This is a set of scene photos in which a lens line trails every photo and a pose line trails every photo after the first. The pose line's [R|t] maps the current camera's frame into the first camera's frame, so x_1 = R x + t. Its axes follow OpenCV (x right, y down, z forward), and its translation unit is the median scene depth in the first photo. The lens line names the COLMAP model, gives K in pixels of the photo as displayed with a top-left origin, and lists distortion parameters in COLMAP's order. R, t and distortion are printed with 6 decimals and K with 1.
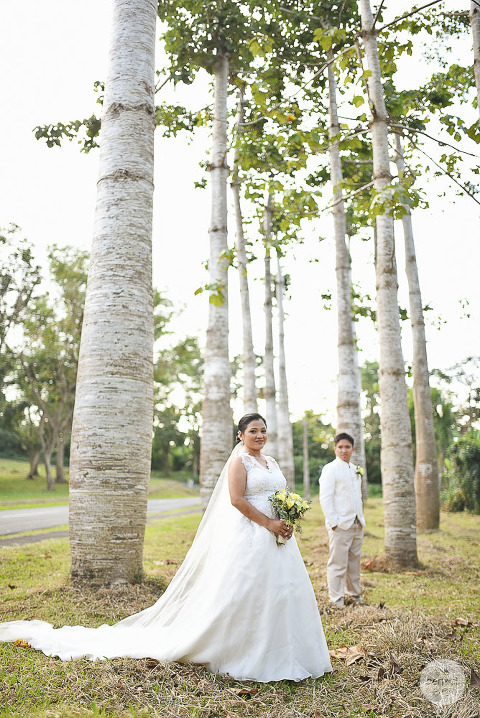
lens RADIAL K [[720.8, 0, 238.4], [0, 720.8, 356.6], [0, 0, 1]] dist [-0.021133, 0.000000]
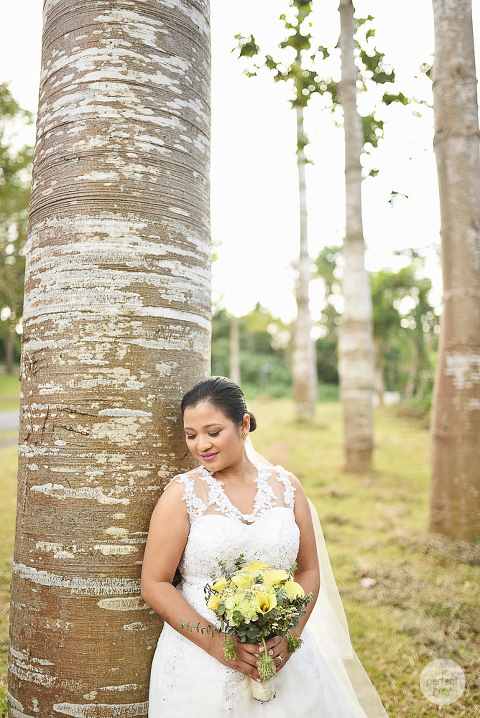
lens RADIAL K [[720.8, 0, 240.0], [0, 720.8, 359.3], [0, 0, 1]] dist [-0.021133, 0.000000]
pose [[0.998079, 0.001769, 0.061934, 0.288473], [-0.010498, 0.989970, 0.140889, 0.232804], [-0.061064, -0.141268, 0.988086, 1.484394]]
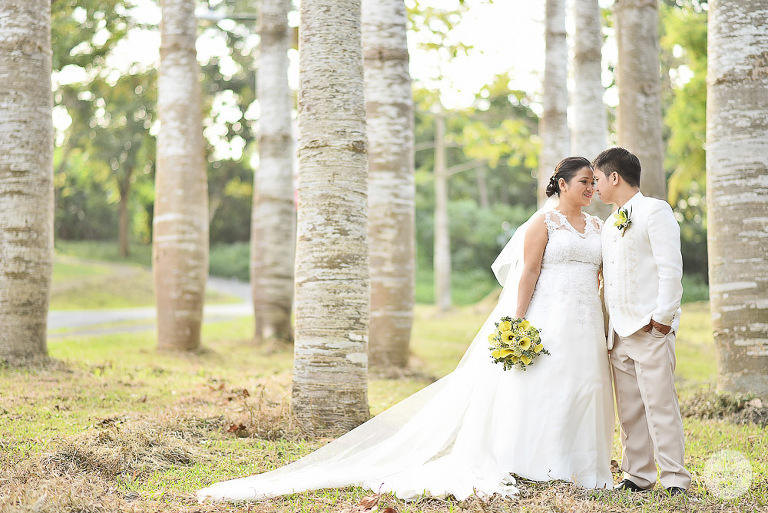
lens RADIAL K [[1931.5, 0, 386.5], [0, 1931.5, 251.5], [0, 0, 1]] dist [0.087406, 0.000000]
pose [[0.999737, -0.007222, 0.021770, 0.226573], [0.003630, 0.986998, 0.160690, 0.002676], [-0.022647, -0.160569, 0.986765, -0.118120]]
